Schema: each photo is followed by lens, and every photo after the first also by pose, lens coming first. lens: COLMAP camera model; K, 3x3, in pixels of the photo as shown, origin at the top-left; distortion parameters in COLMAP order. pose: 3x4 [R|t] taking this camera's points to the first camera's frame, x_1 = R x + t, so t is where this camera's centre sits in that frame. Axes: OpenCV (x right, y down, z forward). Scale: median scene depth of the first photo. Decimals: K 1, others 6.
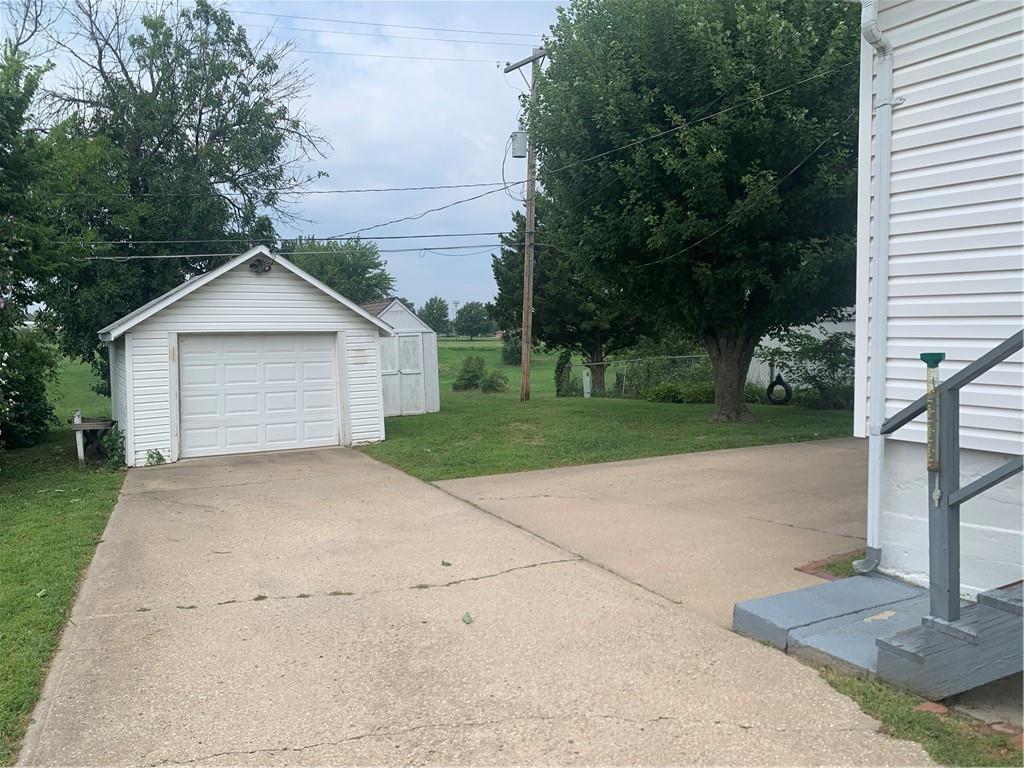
lens RADIAL K [[777.2, 0, 518.2], [0, 777.2, 367.5], [0, 0, 1]] dist [0.031819, -0.013979]
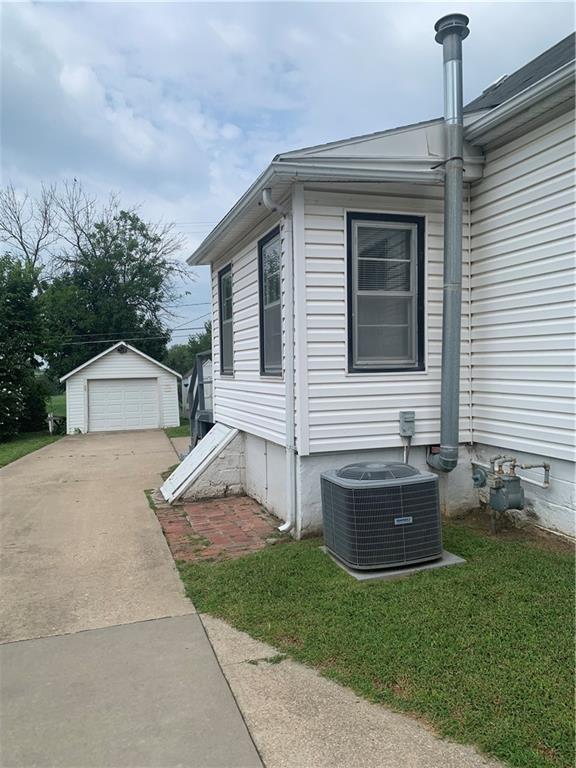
lens RADIAL K [[582.9, 0, 294.1], [0, 582.9, 385.2], [0, 0, 1]] dist [0.031819, -0.013979]
pose [[0.981356, -0.010251, -0.191927, 0.241784], [0.005463, 0.999661, -0.025459, 0.010657], [0.192123, 0.023936, 0.981079, -0.290203]]
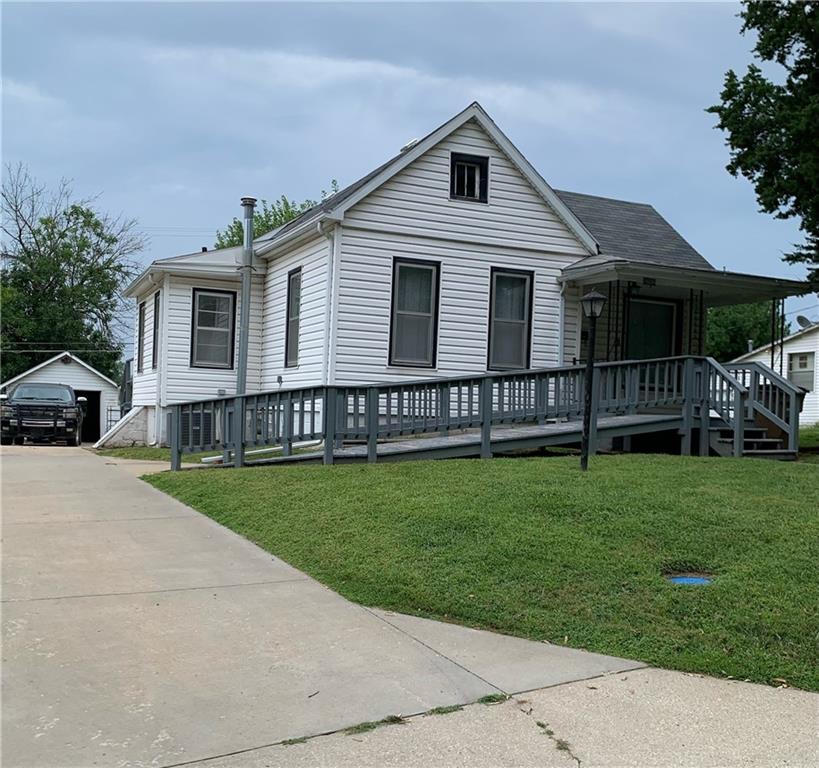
lens RADIAL K [[876.5, 0, 387.5], [0, 876.5, 438.8], [0, 0, 1]] dist [0.030330, 0.000000]
pose [[0.991930, 0.045949, -0.118170, 0.433239], [-0.050153, 0.998201, -0.032851, 0.064047], [0.116448, 0.038512, 0.992450, -0.676786]]
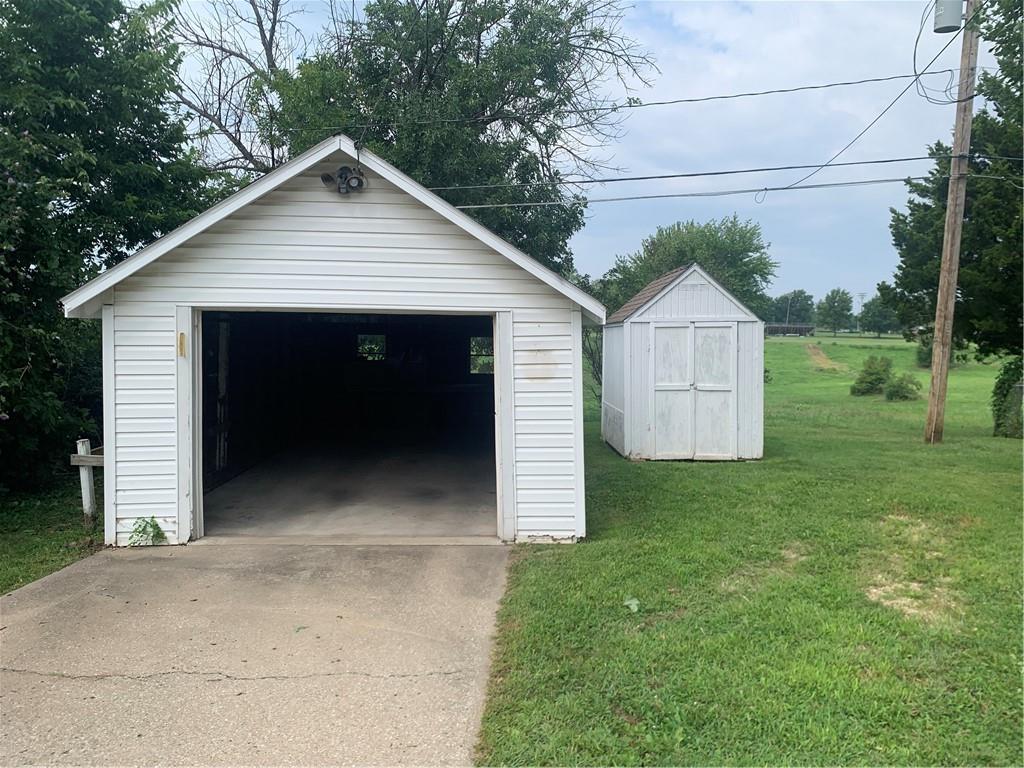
lens RADIAL K [[777.2, 0, 526.8], [0, 777.2, 365.9], [0, 0, 1]] dist [0.031819, -0.013979]
pose [[0.884163, 0.049924, -0.464503, 0.008435], [-0.046488, 0.998741, 0.018856, -0.011098], [0.464860, 0.004922, 0.885371, 0.290392]]
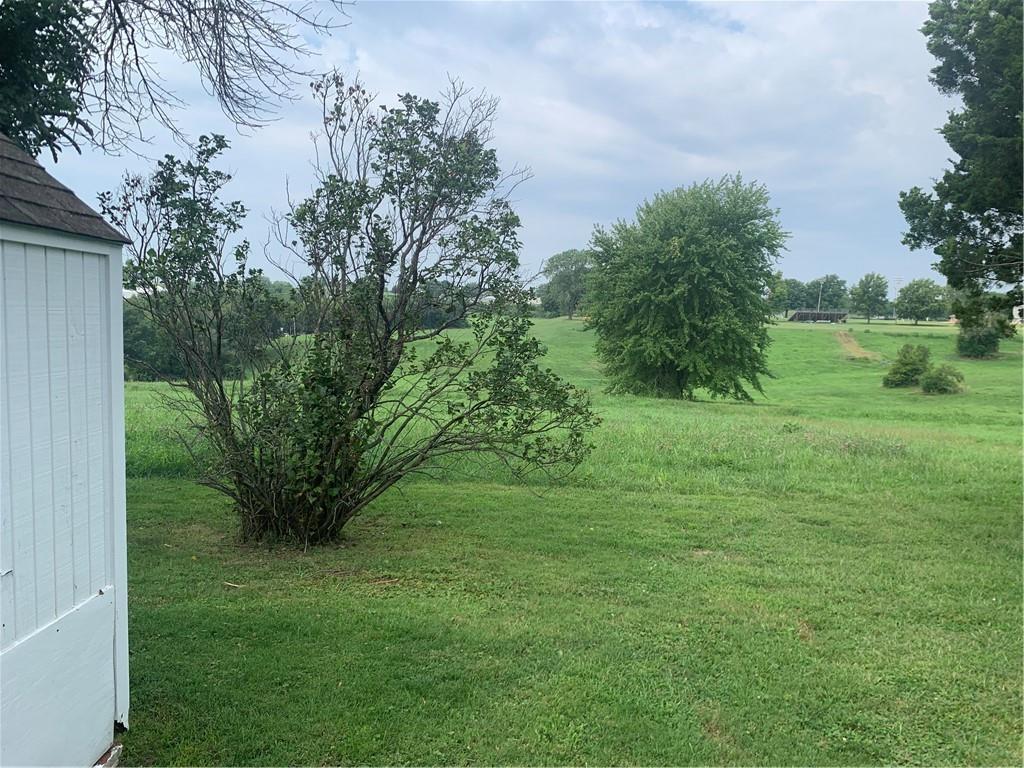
lens RADIAL K [[777.2, 0, 525.9], [0, 777.2, 357.3], [0, 0, 1]] dist [0.031819, -0.013979]
pose [[0.865049, 0.057694, -0.498359, -0.011765], [-0.050685, 0.998333, 0.027598, -0.021606], [0.499121, 0.001386, 0.866531, 0.694400]]
